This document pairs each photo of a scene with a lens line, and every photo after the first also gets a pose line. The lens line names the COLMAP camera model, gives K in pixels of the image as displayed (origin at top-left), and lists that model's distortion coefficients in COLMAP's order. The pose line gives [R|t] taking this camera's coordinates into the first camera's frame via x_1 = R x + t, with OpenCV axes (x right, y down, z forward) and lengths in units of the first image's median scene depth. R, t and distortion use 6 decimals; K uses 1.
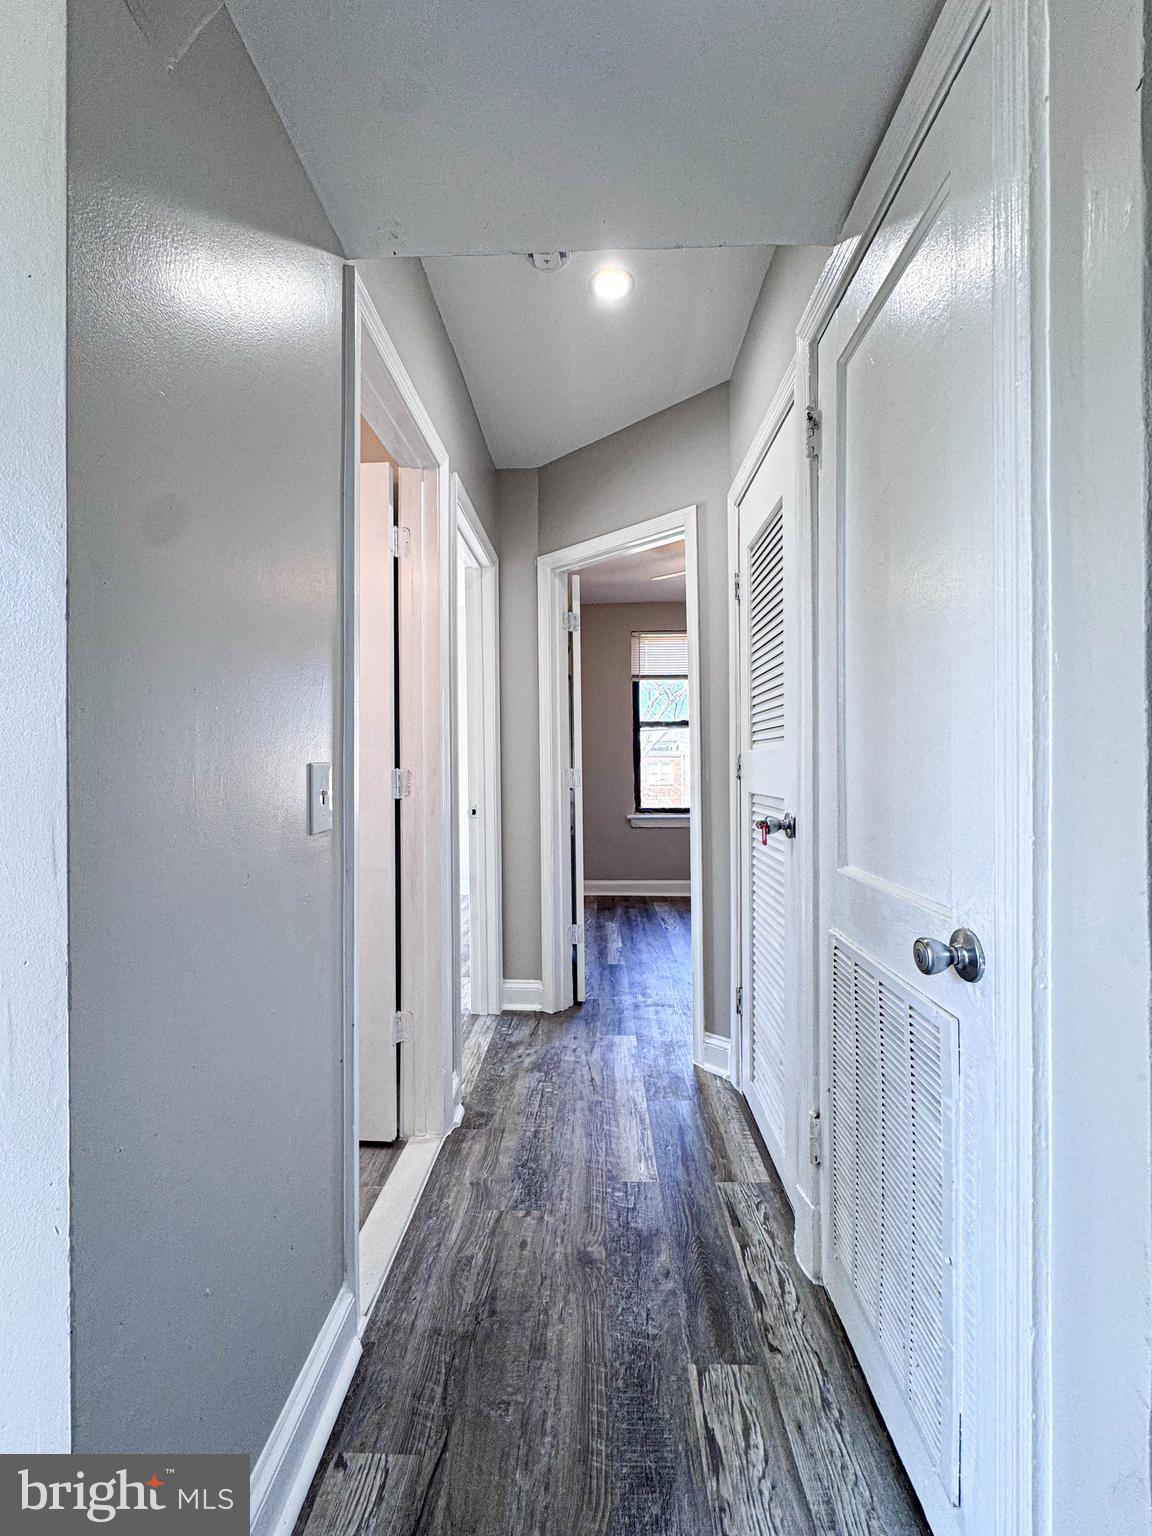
lens RADIAL K [[626.9, 0, 593.1], [0, 626.9, 764.6], [0, 0, 1]] dist [-0.008979, 0.000339]
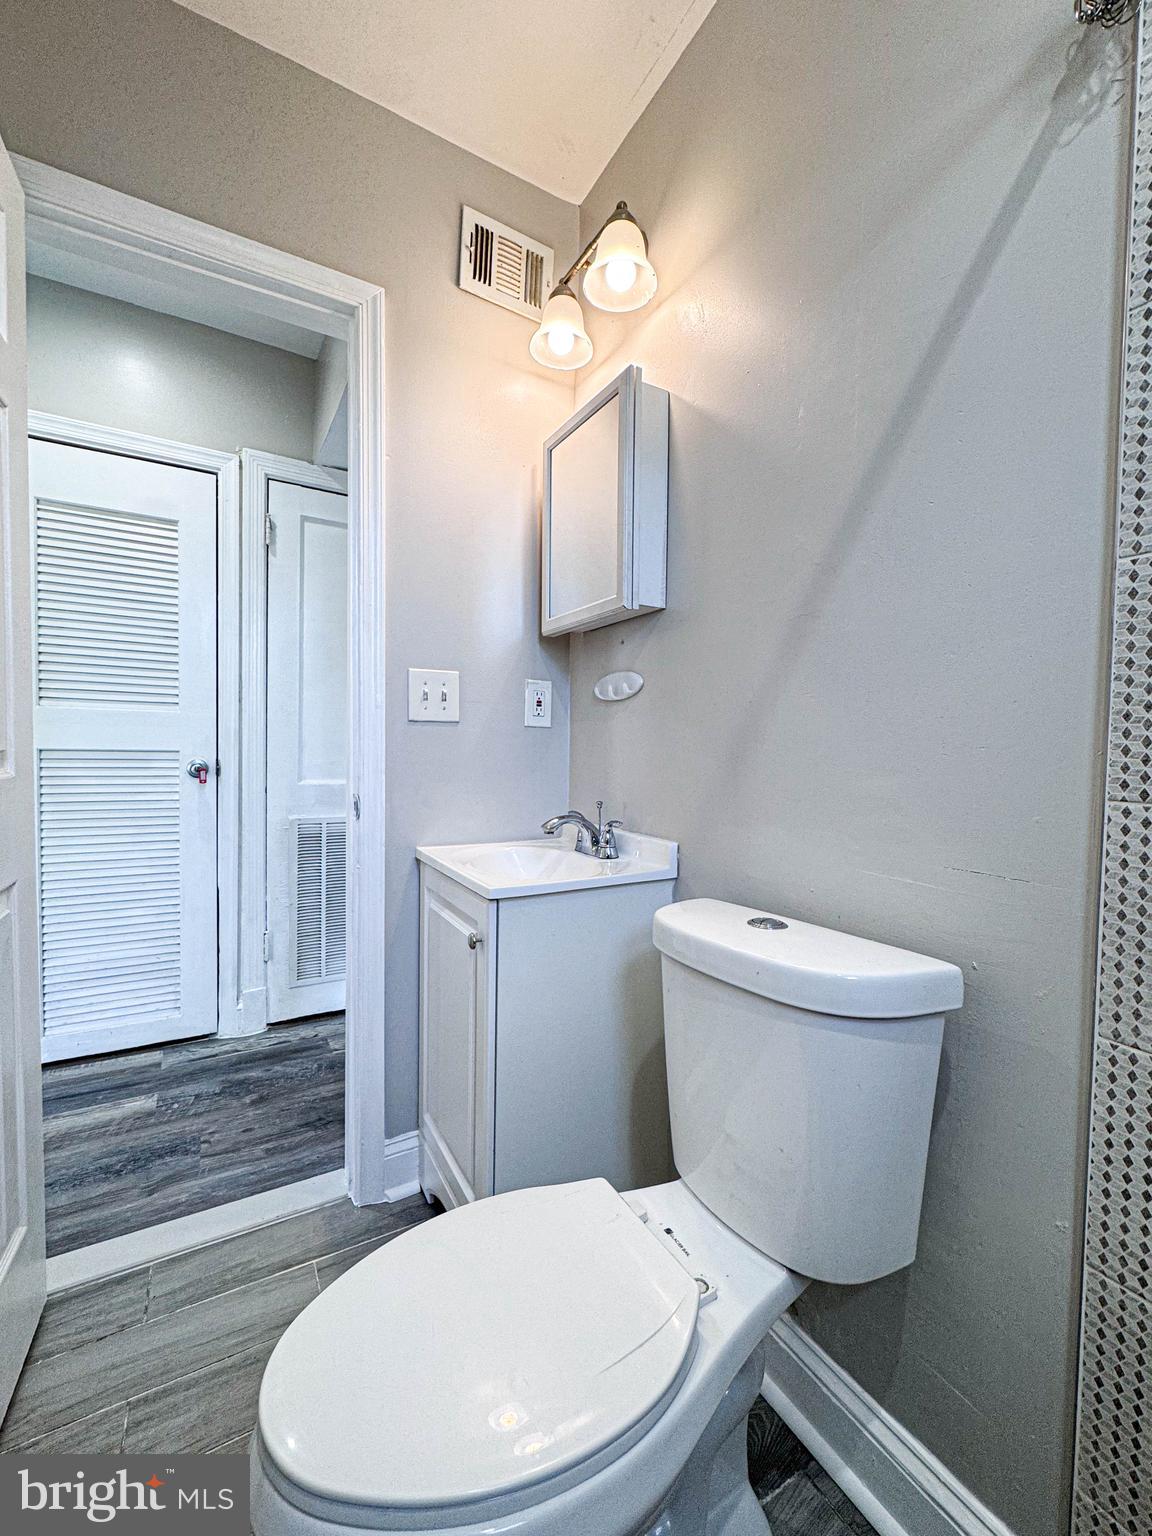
lens RADIAL K [[626.9, 0, 574.0], [0, 626.9, 769.8], [0, 0, 1]] dist [-0.008979, 0.000339]
pose [[-0.517152, -0.041697, 0.854877, -1.306036], [-0.013188, 0.999082, 0.040752, 0.031787], [-0.855792, 0.009801, -0.517227, 0.996795]]
